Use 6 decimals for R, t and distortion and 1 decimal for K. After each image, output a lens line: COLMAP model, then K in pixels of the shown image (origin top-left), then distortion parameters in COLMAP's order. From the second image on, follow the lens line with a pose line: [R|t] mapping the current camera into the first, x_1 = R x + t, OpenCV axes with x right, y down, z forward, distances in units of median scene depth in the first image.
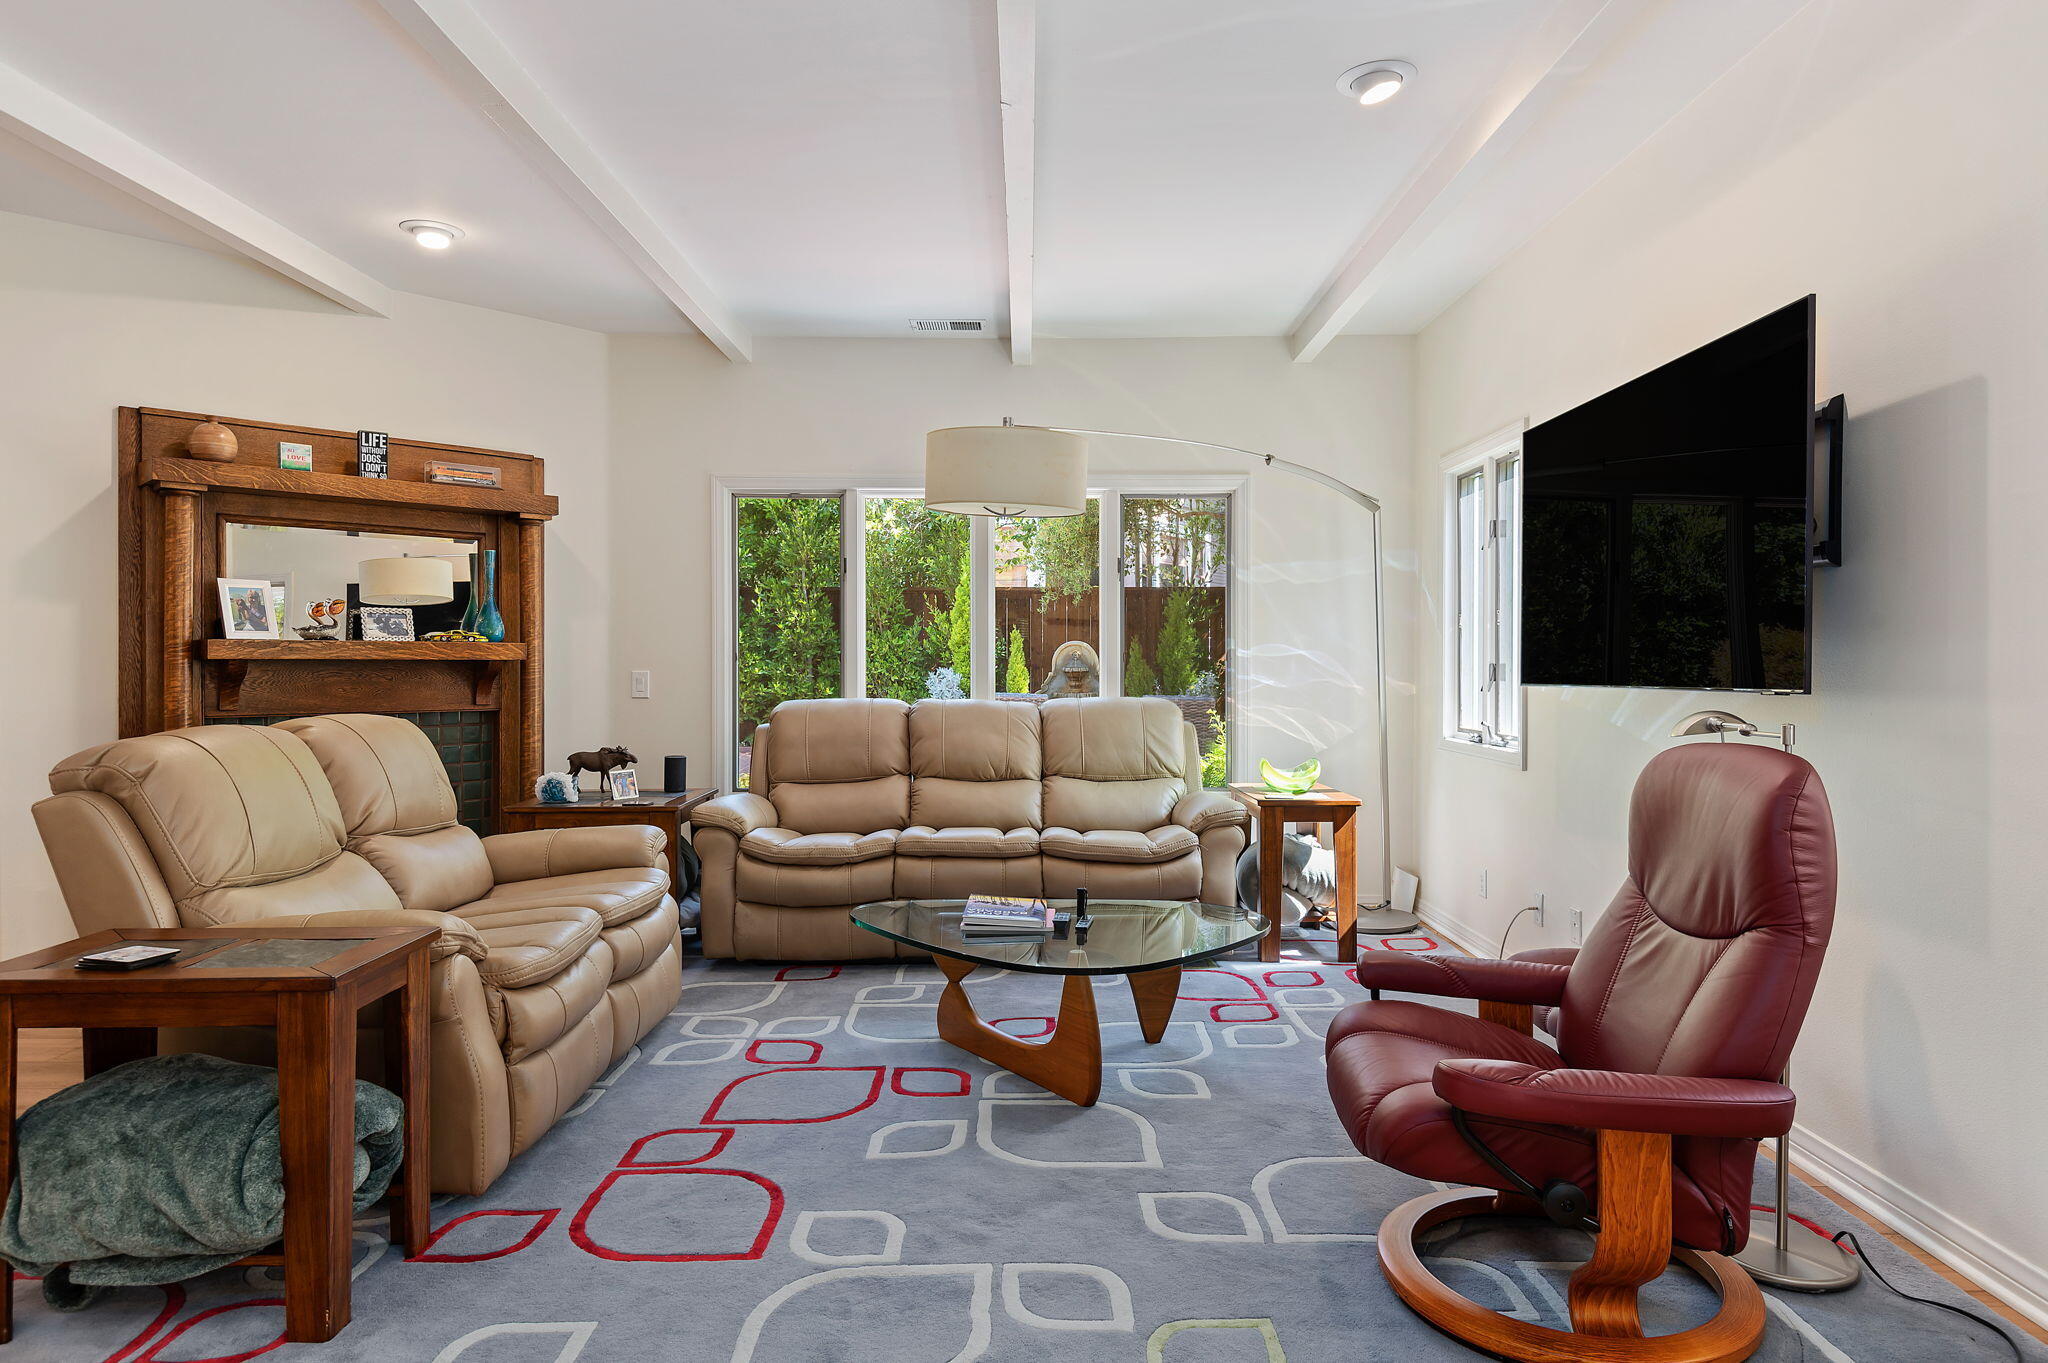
lens RADIAL K [[1216.1, 0, 1040.1], [0, 1216.1, 672.7], [0, 0, 1]] dist [0.066417, -0.041537]
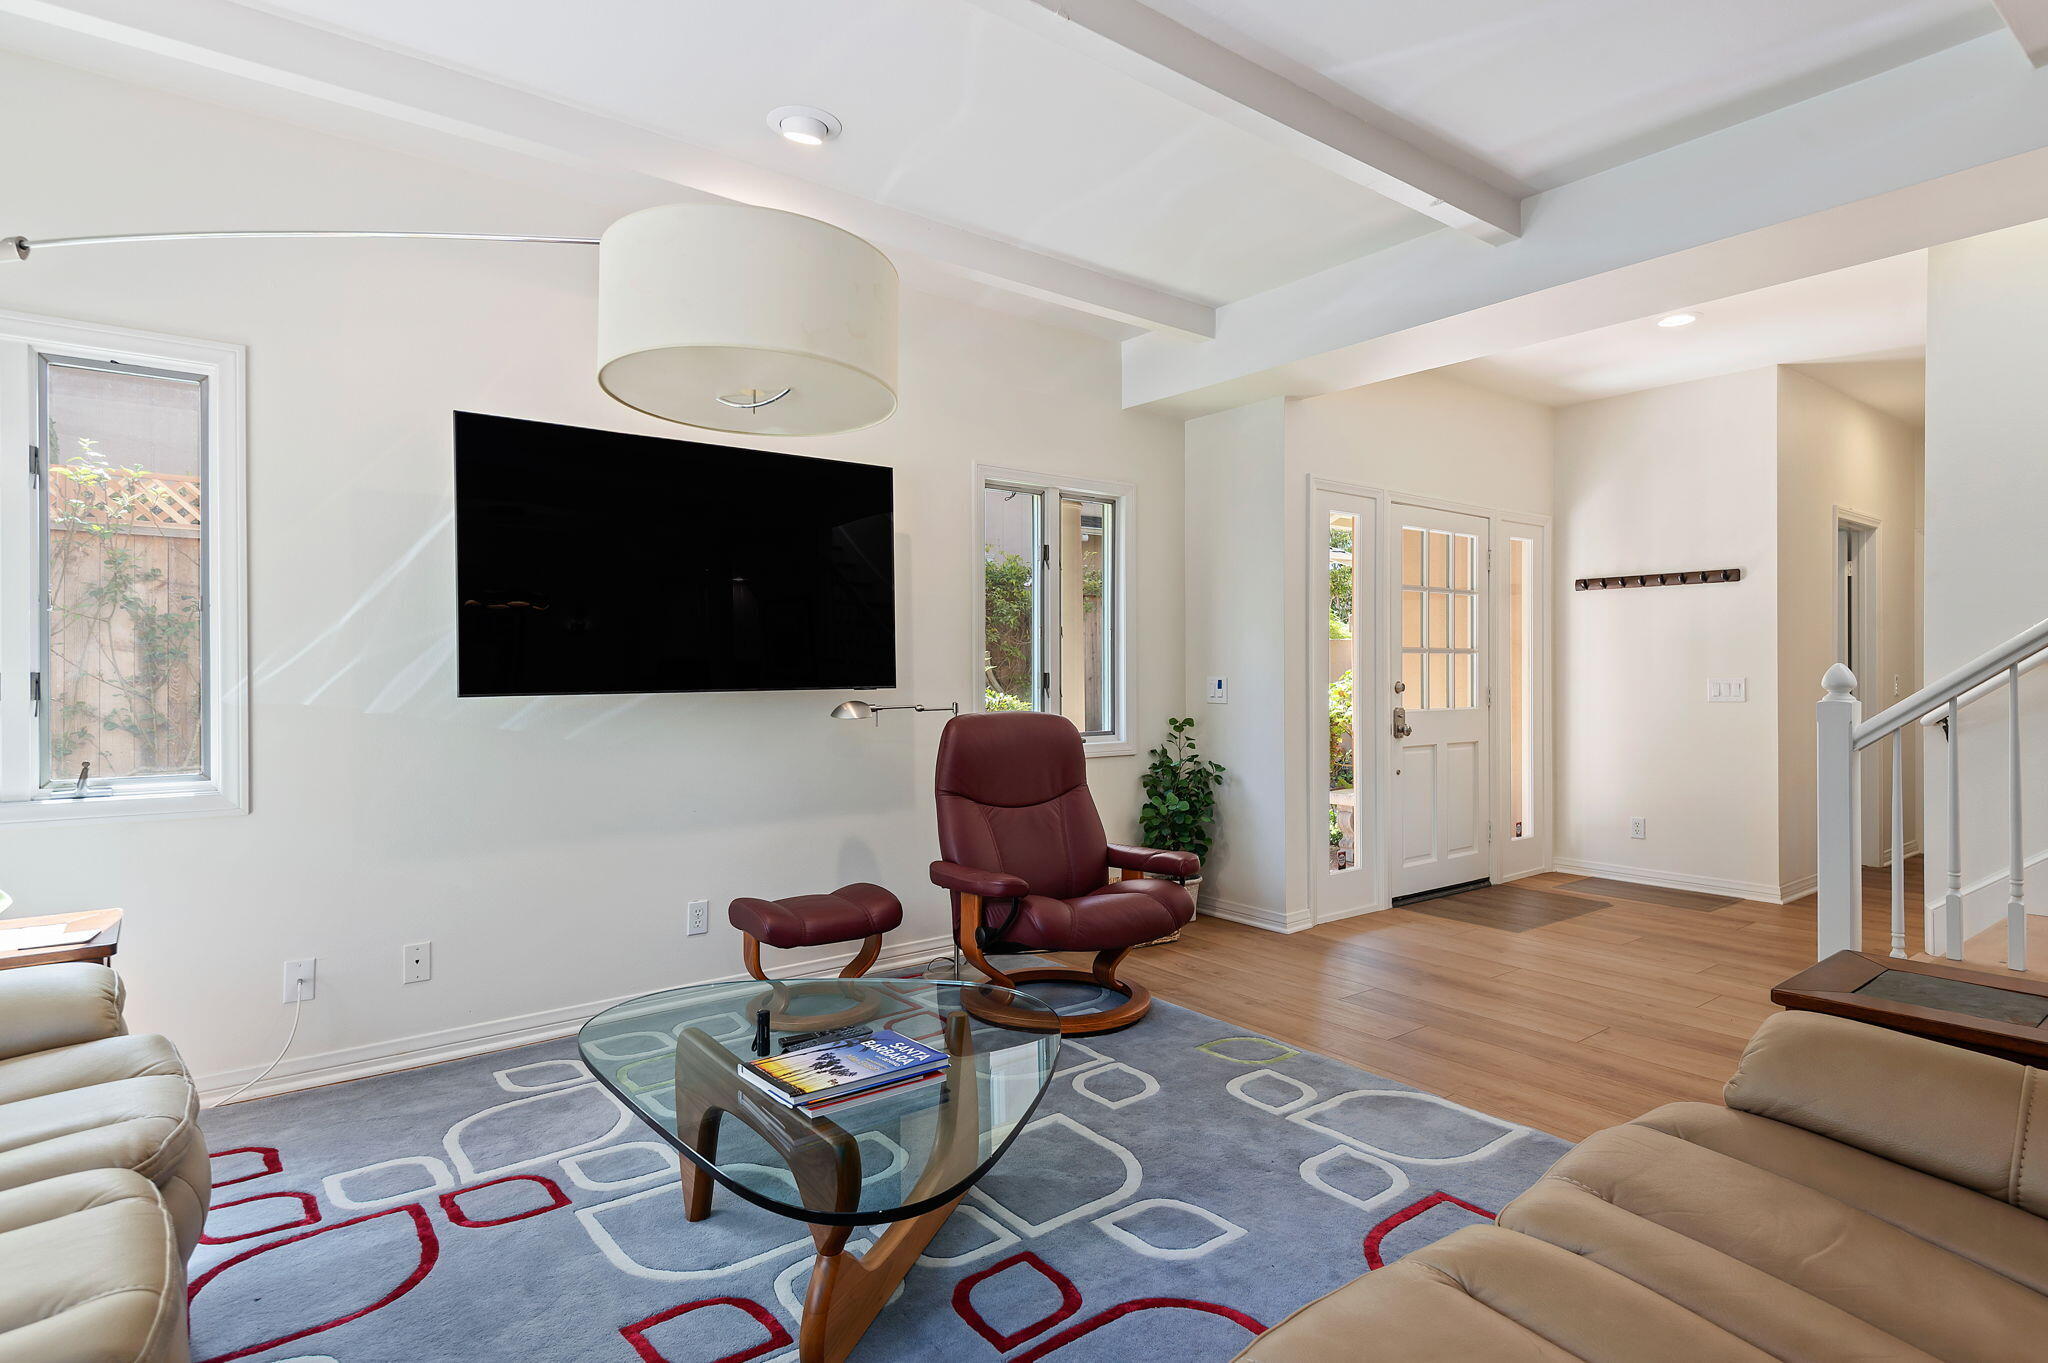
lens RADIAL K [[1055.8, 0, 1020.2], [0, 1055.8, 687.6], [0, 0, 1]] dist [0.027209, 0.000034]
pose [[-0.597255, -0.008704, 0.802004, -0.393517], [0.011100, 0.999756, 0.019116, -0.005809], [-0.801975, 0.020319, -0.597012, 0.953820]]
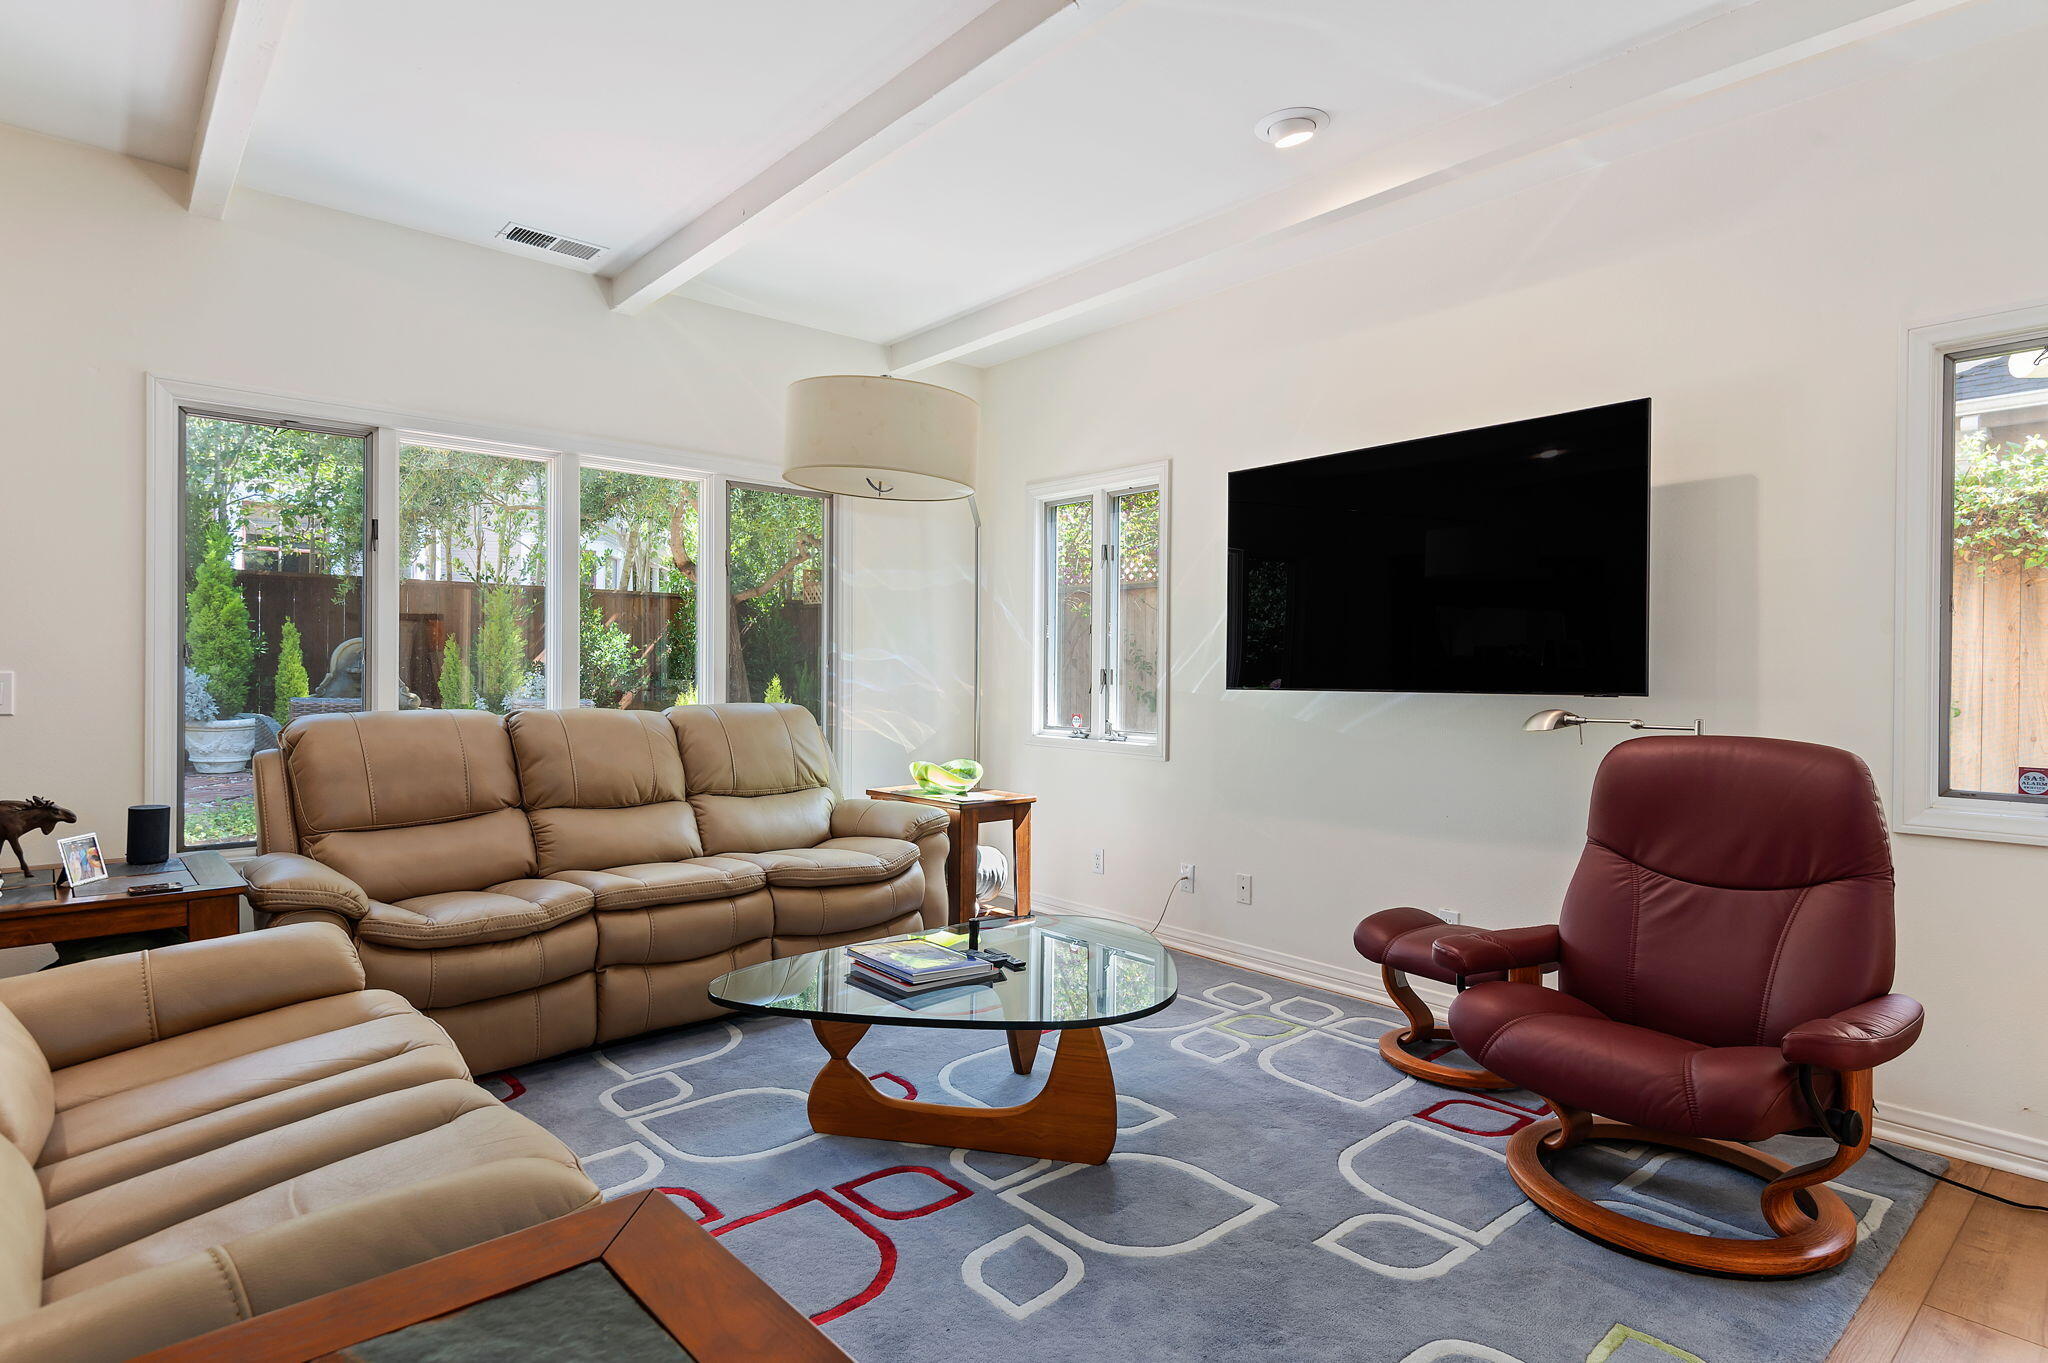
lens RADIAL K [[1063.0, 0, 1034.7], [0, 1063.0, 676.8], [0, 0, 1]] dist [0.019419, -0.000392]
pose [[0.755063, 0.001972, 0.655649, -0.343409], [-0.003200, 0.999995, 0.000678, -0.000896], [-0.655644, -0.002610, 0.755065, 0.300686]]
